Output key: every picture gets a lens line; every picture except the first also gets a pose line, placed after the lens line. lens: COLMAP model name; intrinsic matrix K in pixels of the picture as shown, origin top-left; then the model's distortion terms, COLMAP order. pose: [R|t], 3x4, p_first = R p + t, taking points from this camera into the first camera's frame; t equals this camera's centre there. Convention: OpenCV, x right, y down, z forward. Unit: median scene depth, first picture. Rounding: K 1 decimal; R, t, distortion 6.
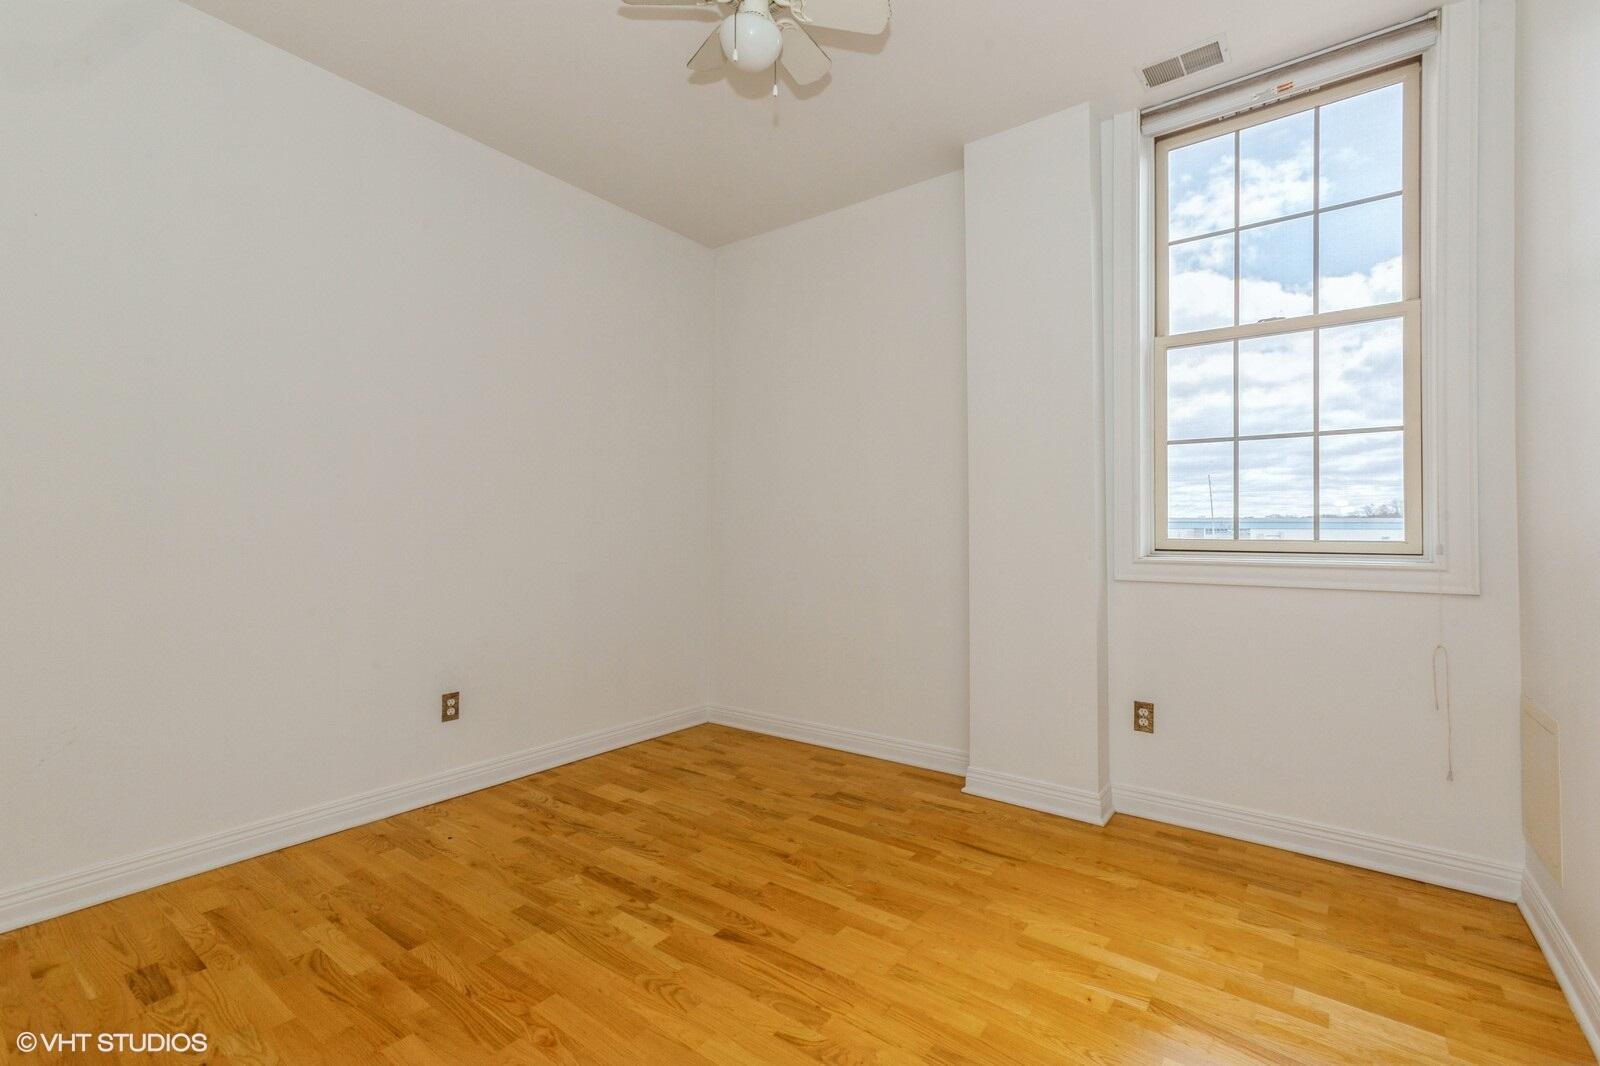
lens RADIAL K [[707.6, 0, 799.1], [0, 707.6, 517.7], [0, 0, 1]] dist [-0.022242, 0.021914]
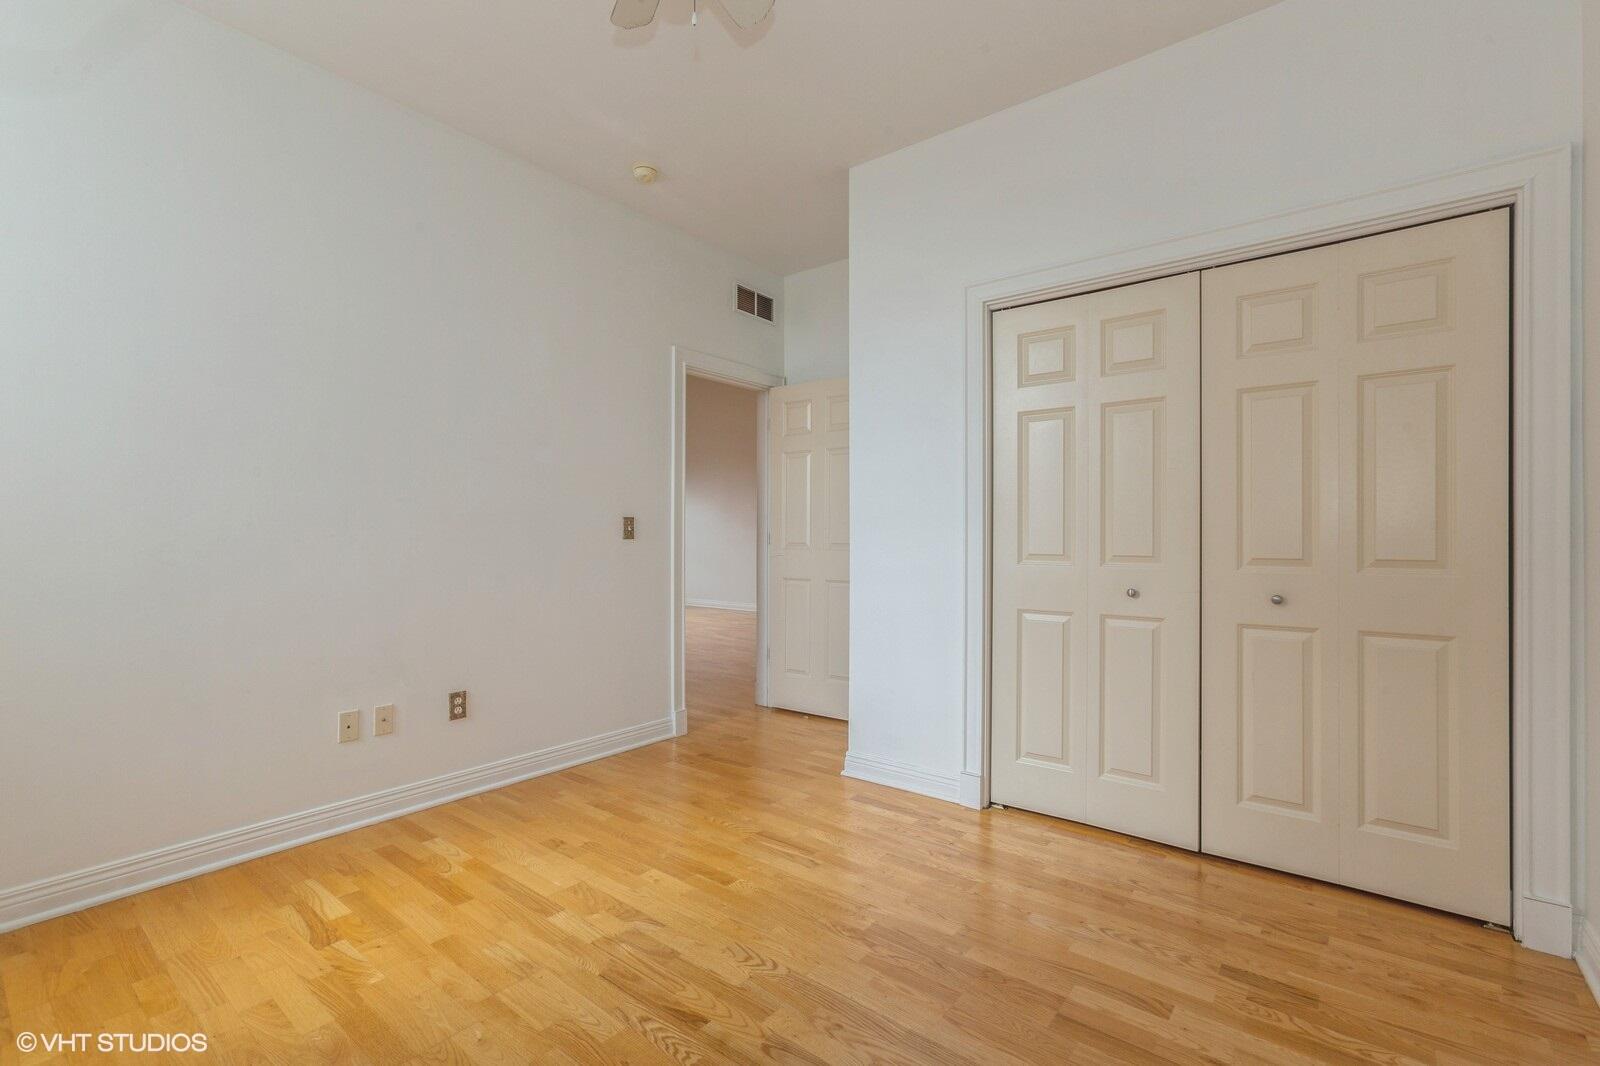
lens RADIAL K [[718.6, 0, 800.0], [0, 718.6, 533.0], [0, 0, 1]] dist [-0.000202, 0.006139]
pose [[-0.999669, -0.008300, 0.024333, -0.254478], [-0.008628, 0.999873, -0.013432, 0.033087], [-0.024218, -0.013637, -0.999614, 1.926732]]
